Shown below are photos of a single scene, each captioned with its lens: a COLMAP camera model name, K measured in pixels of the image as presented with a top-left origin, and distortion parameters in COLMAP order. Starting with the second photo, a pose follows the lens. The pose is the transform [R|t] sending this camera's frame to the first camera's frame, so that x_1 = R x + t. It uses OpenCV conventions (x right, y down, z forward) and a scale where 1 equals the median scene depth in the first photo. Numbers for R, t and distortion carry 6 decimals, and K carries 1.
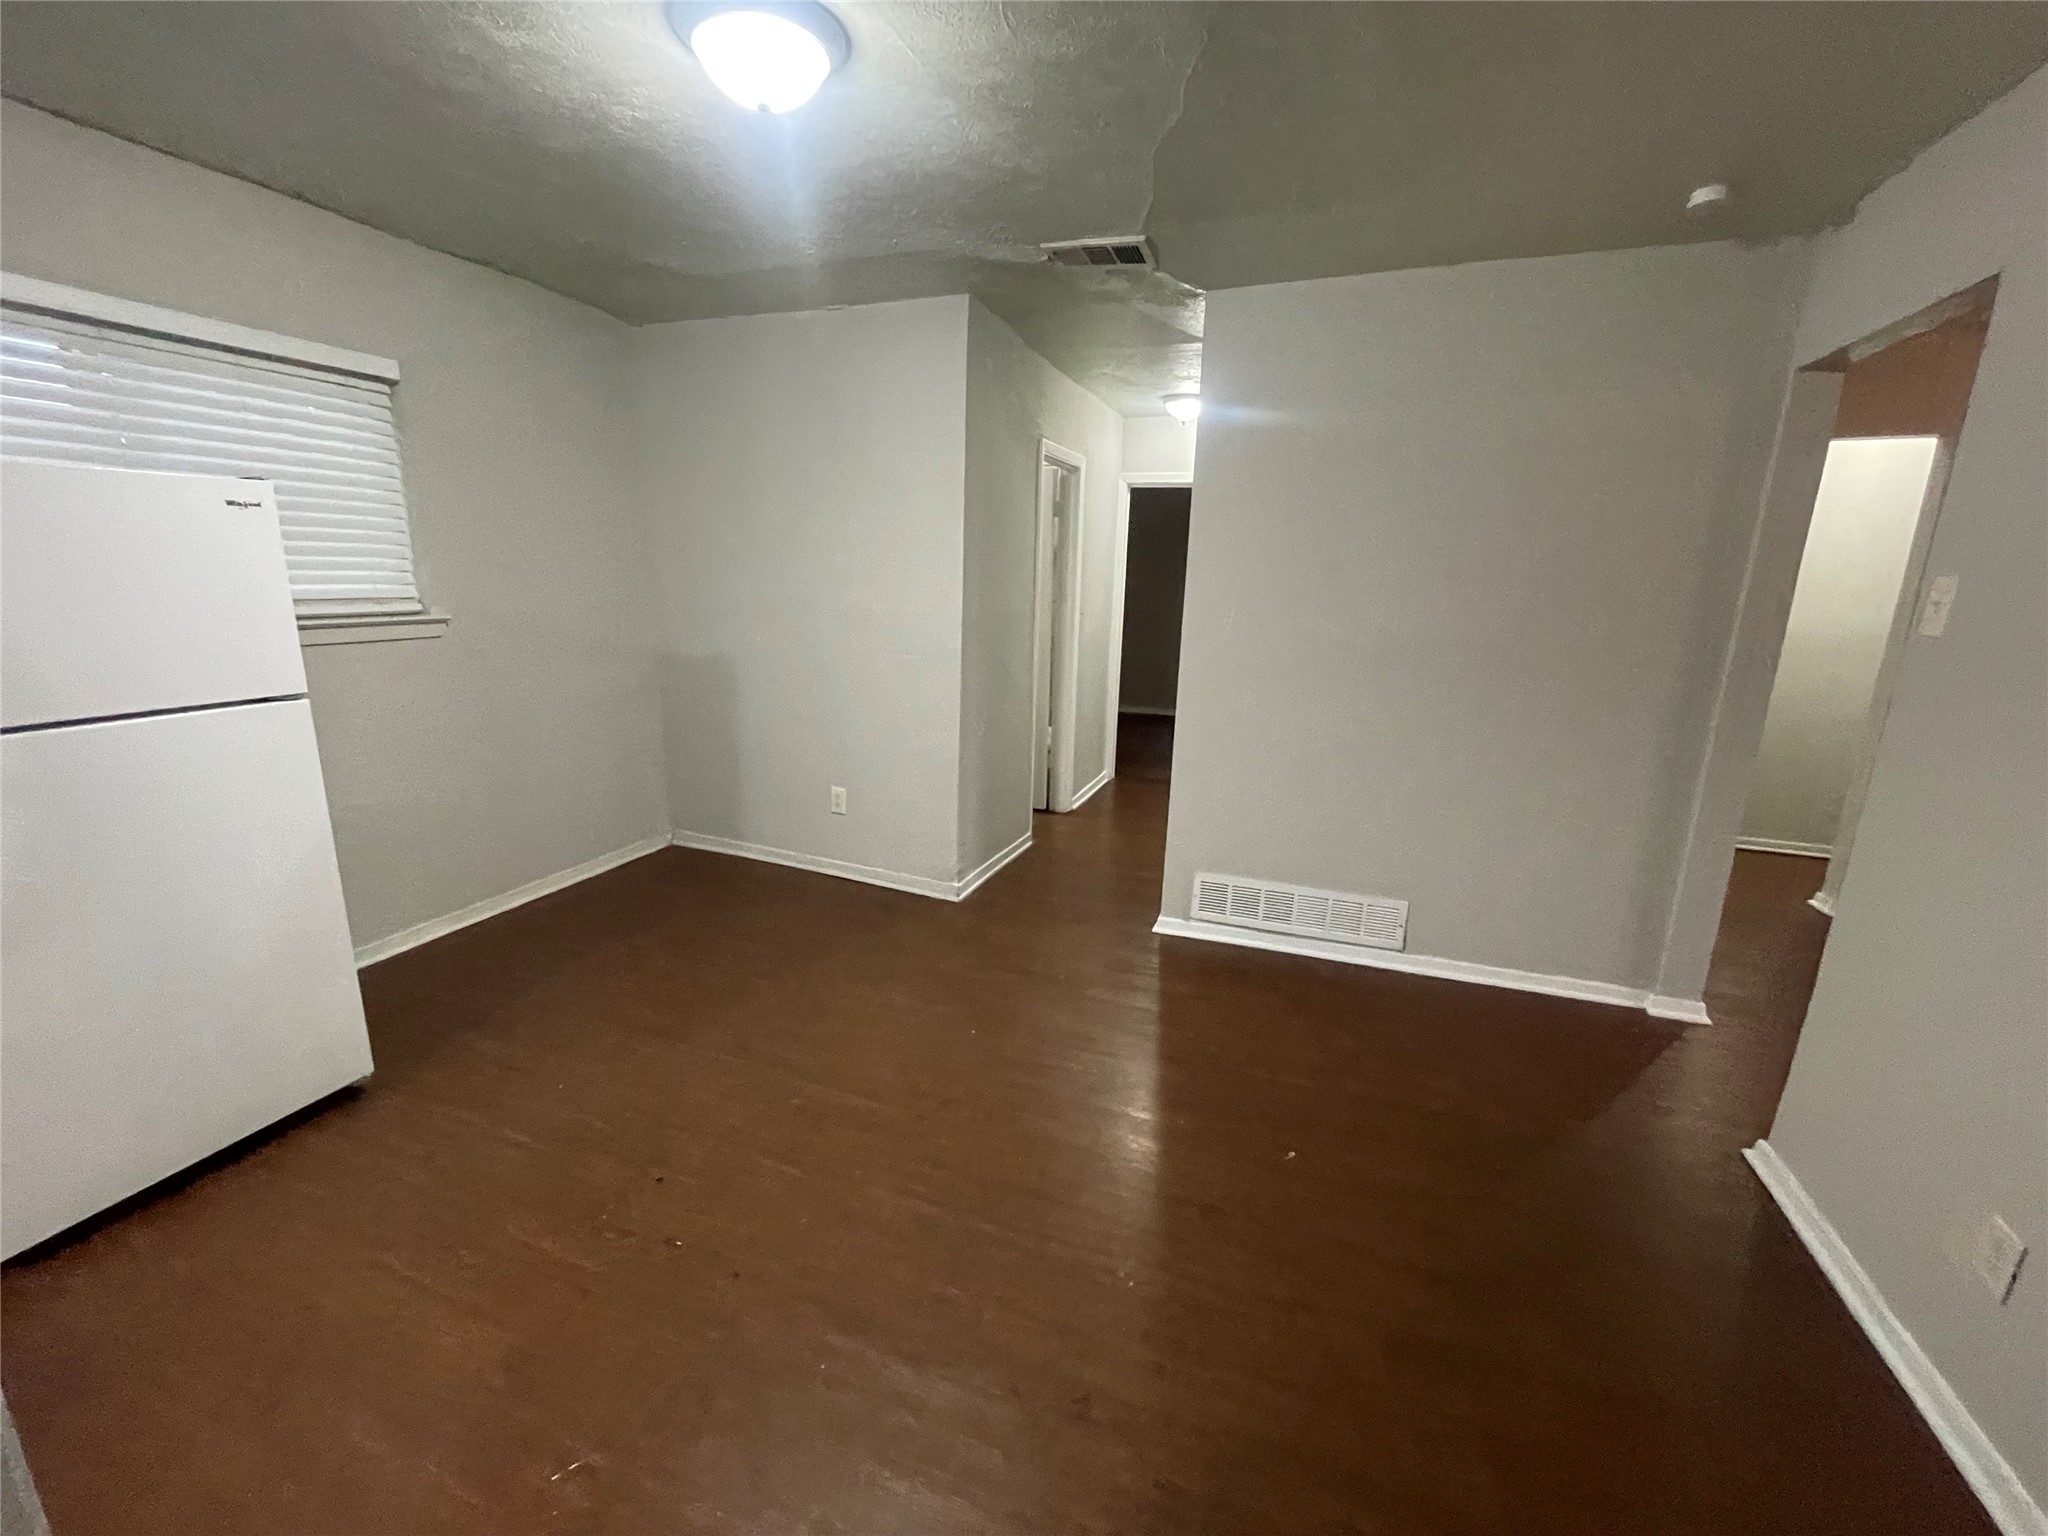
lens RADIAL K [[833.2, 0, 1024.0], [0, 833.2, 768.0], [0, 0, 1]] dist [-0.001309, -0.000095]
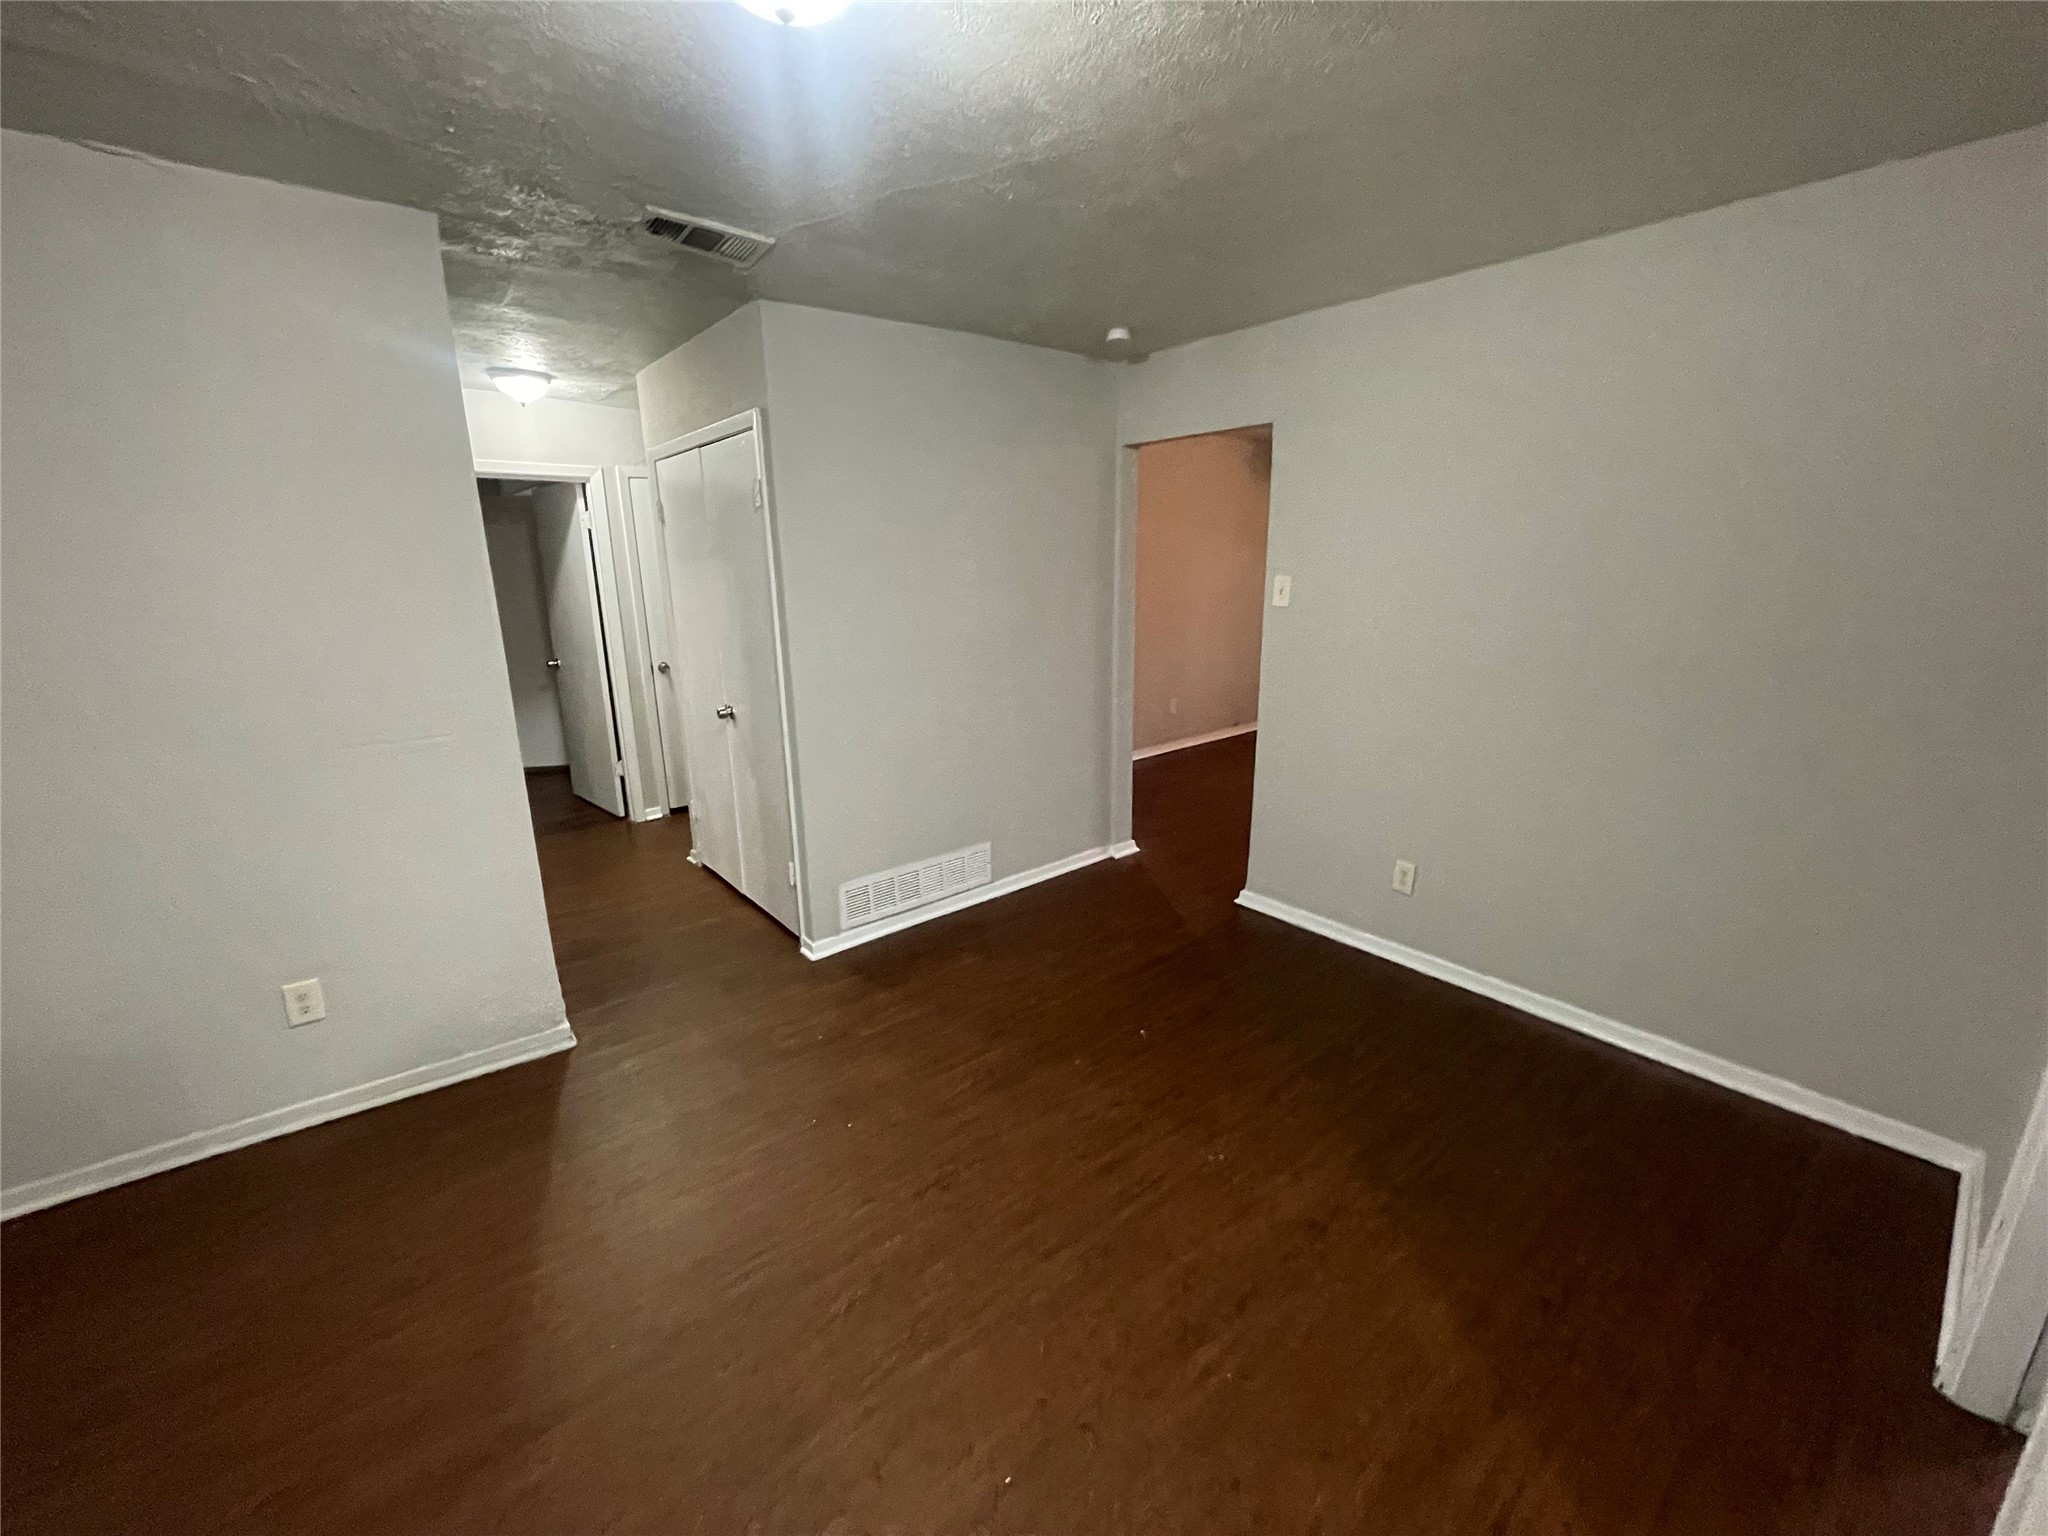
lens RADIAL K [[833.2, 0, 1024.0], [0, 833.2, 768.0], [0, 0, 1]] dist [-0.001309, -0.000095]
pose [[0.498472, -0.244661, 0.831665, -0.493400], [0.223193, 0.963228, 0.149590, -0.114287], [-0.837682, 0.111056, 0.534749, 0.259900]]
